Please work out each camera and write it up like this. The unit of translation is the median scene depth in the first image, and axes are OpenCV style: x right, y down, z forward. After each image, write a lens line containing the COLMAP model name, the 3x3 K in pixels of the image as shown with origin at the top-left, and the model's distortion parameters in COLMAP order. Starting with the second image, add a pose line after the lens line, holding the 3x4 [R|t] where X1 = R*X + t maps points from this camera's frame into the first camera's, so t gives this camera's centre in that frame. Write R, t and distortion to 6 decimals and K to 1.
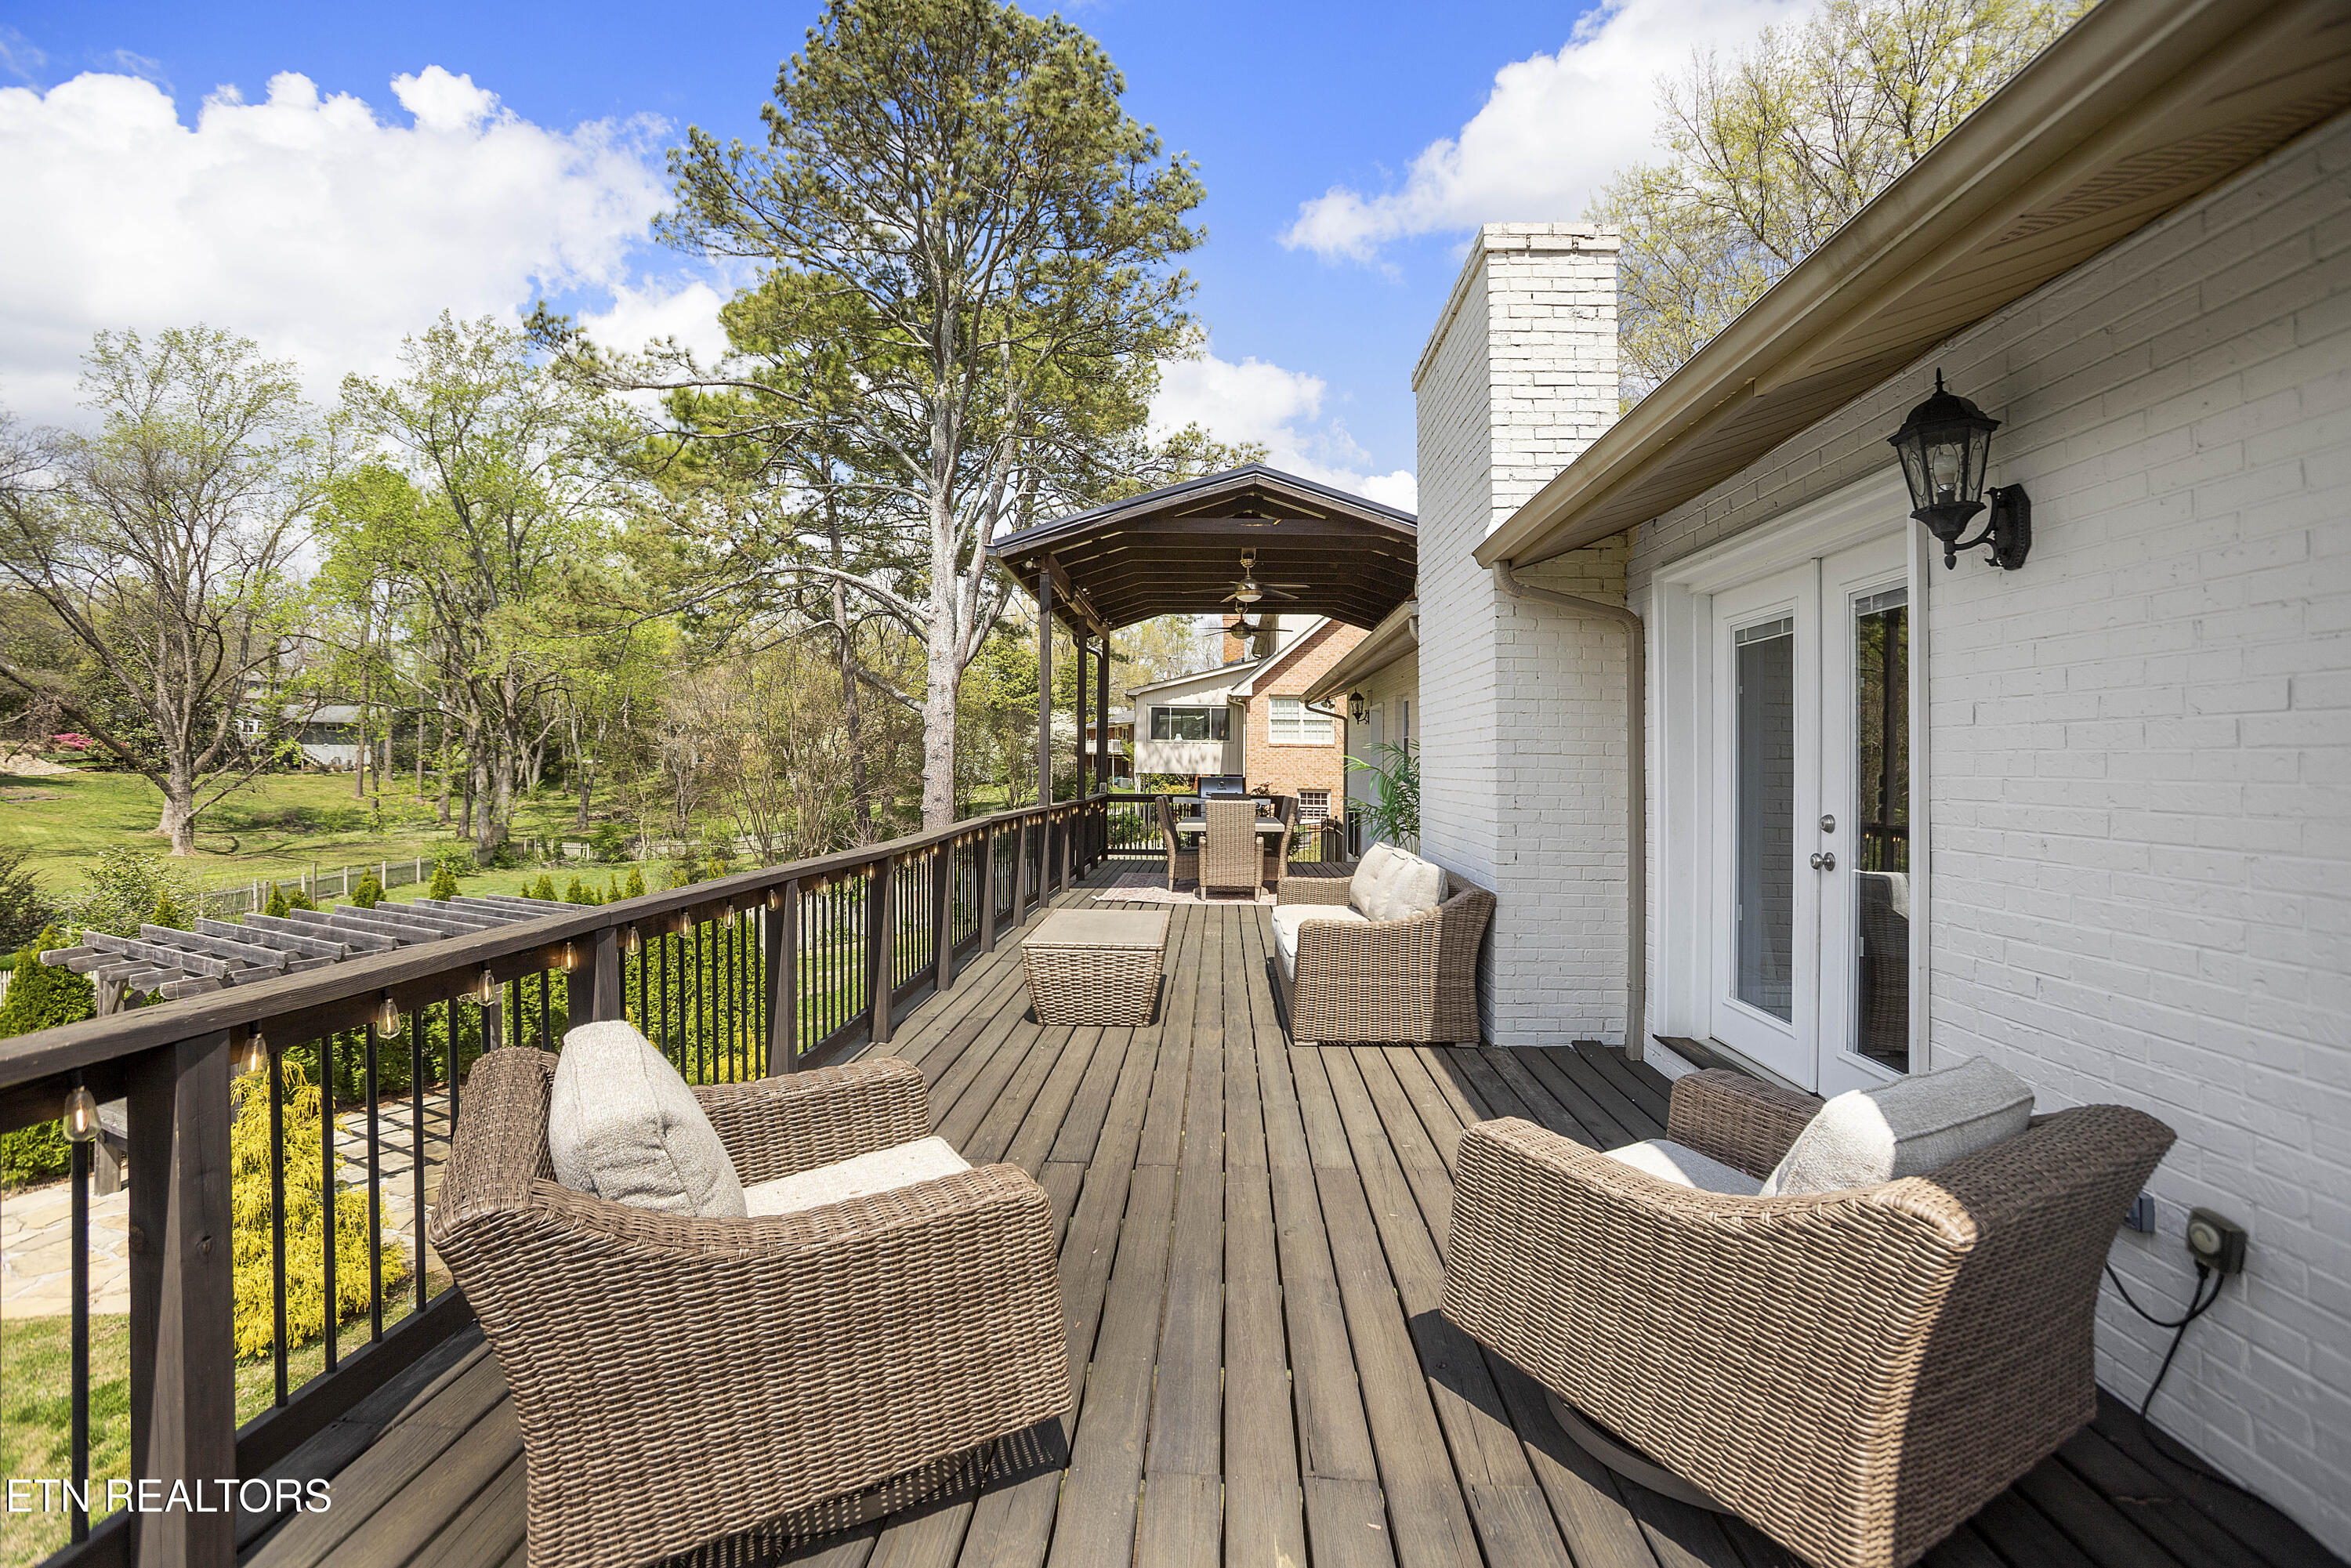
lens RADIAL K [[1125.9, 0, 1175.2], [0, 1125.9, 763.8], [0, 0, 1]] dist [-0.037178, 0.000263]
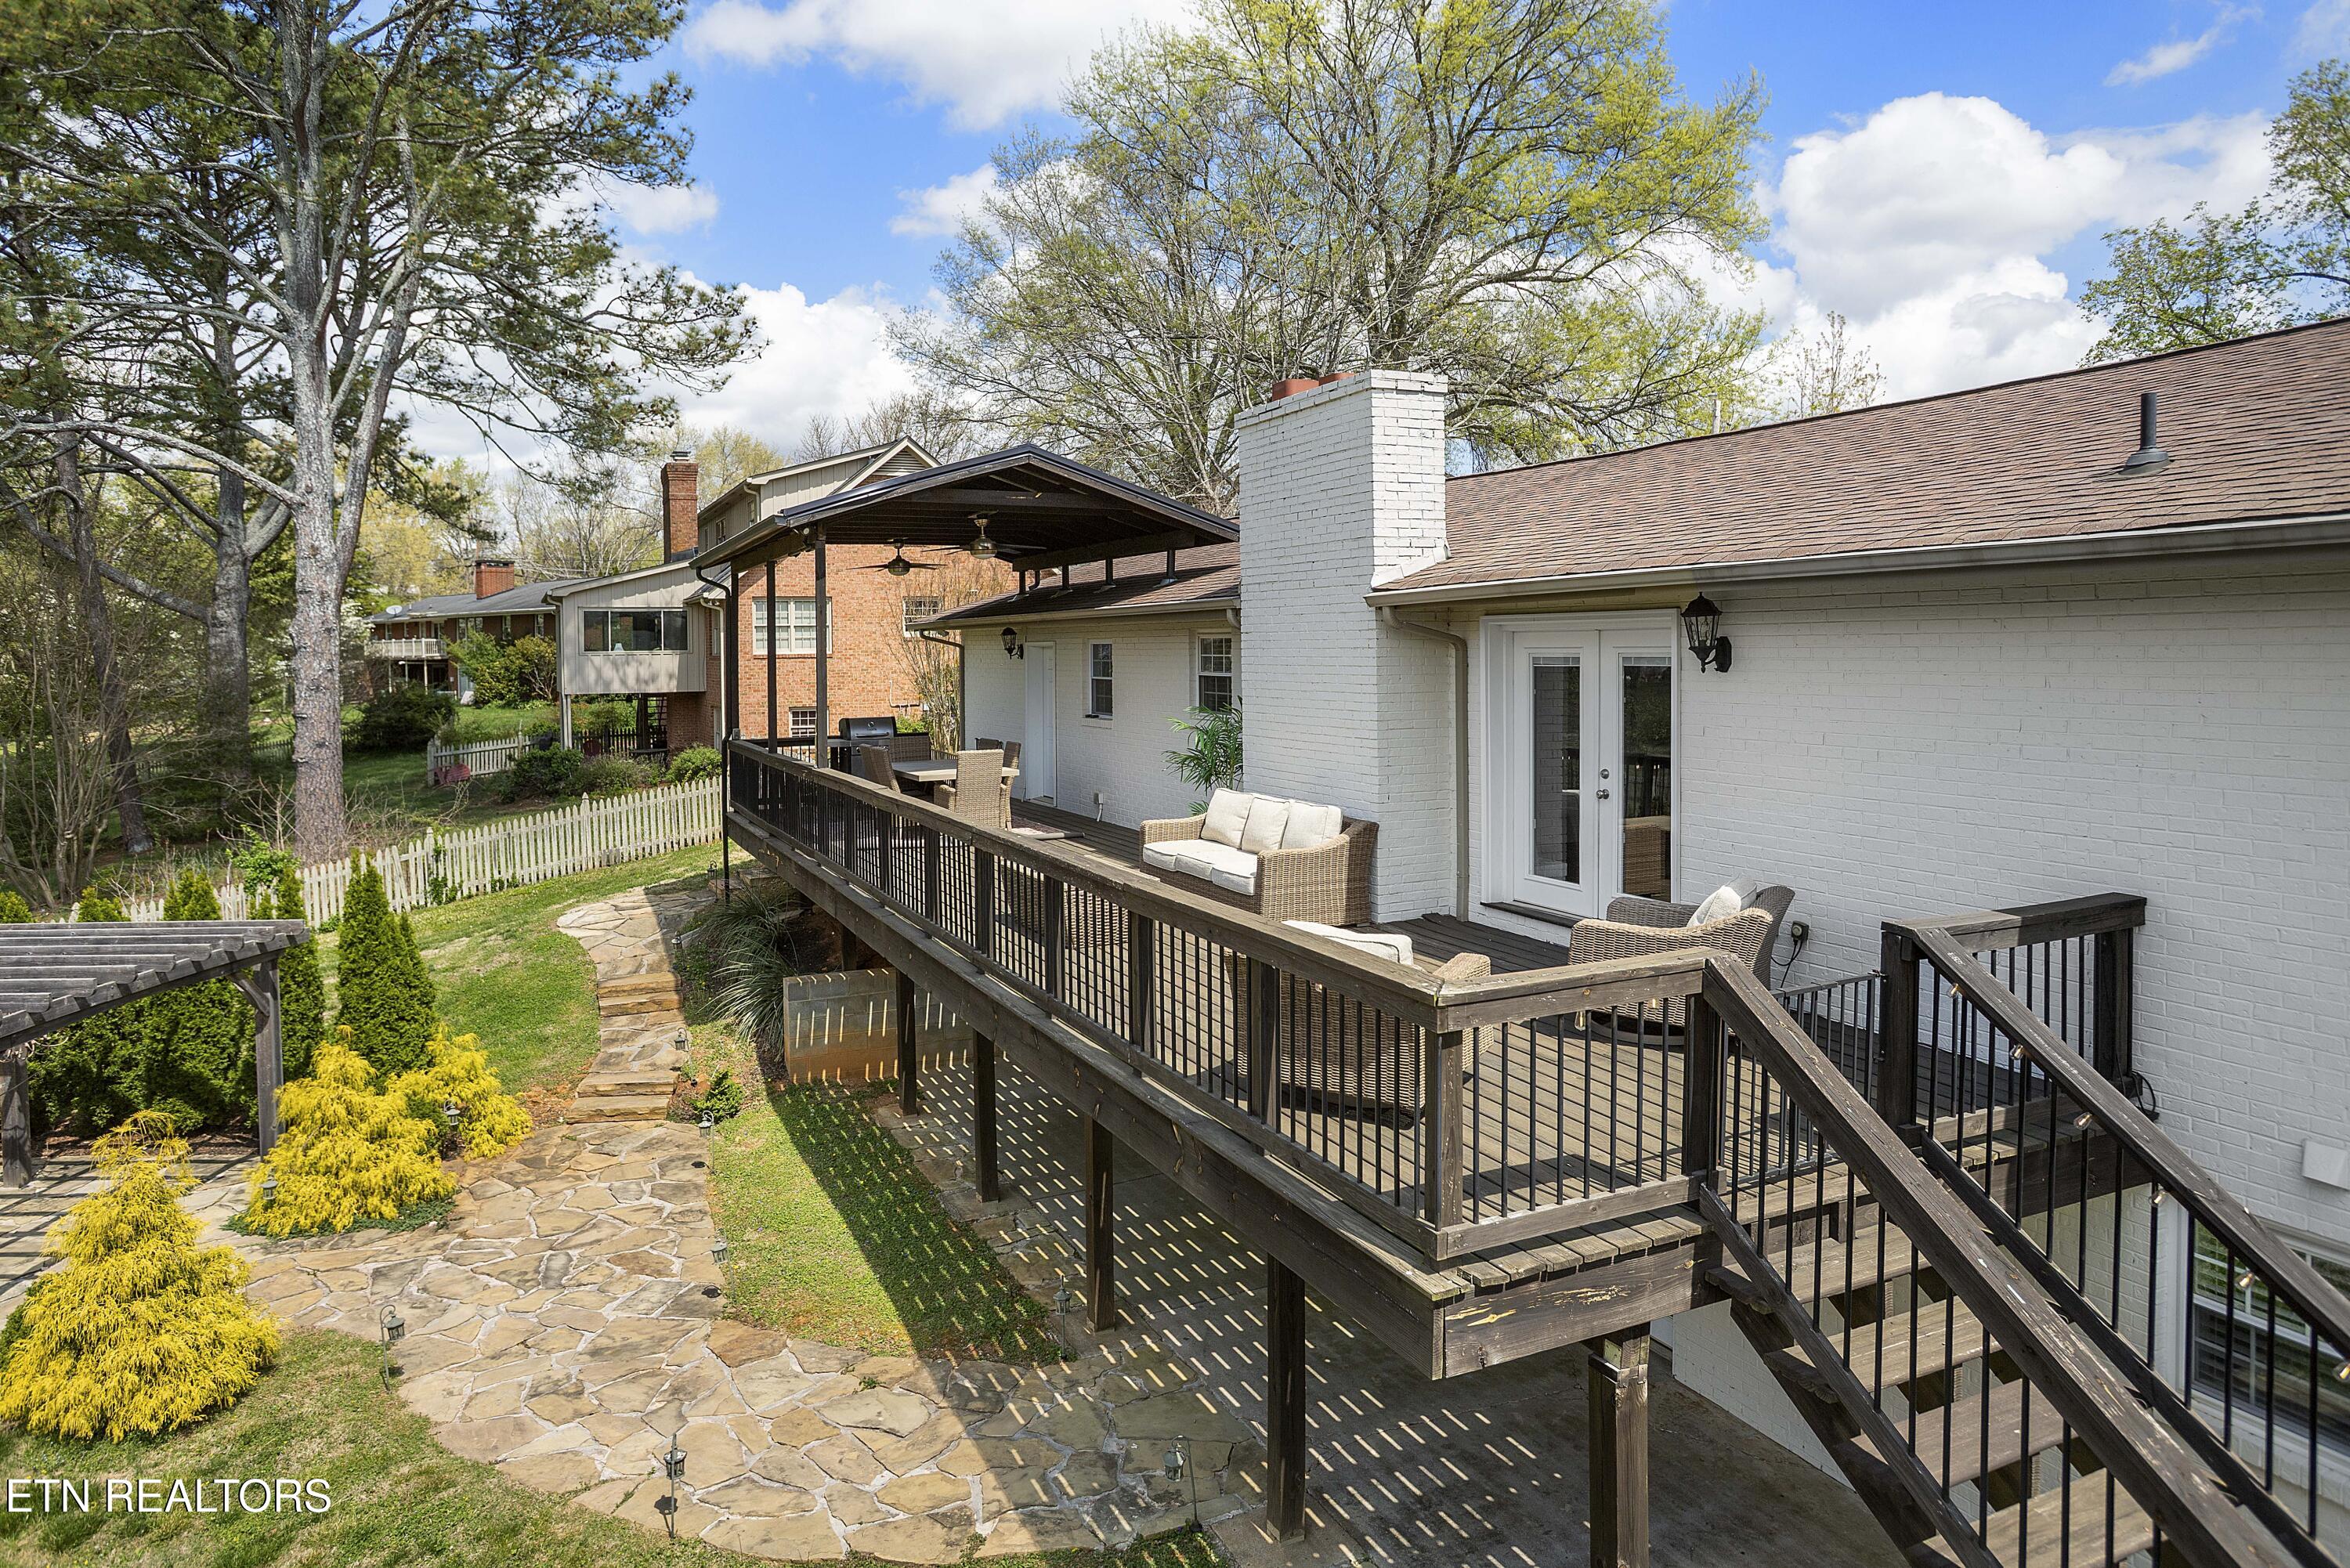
lens RADIAL K [[1459.4, 0, 1175.0], [0, 1459.4, 784.0], [0, 0, 1]] dist [-0.070565, -0.000370]
pose [[0.888019, -0.066089, 0.455033, -0.851868], [0.023517, 0.994850, 0.098597, -0.137040], [-0.459205, -0.076854, 0.884999, -0.607761]]
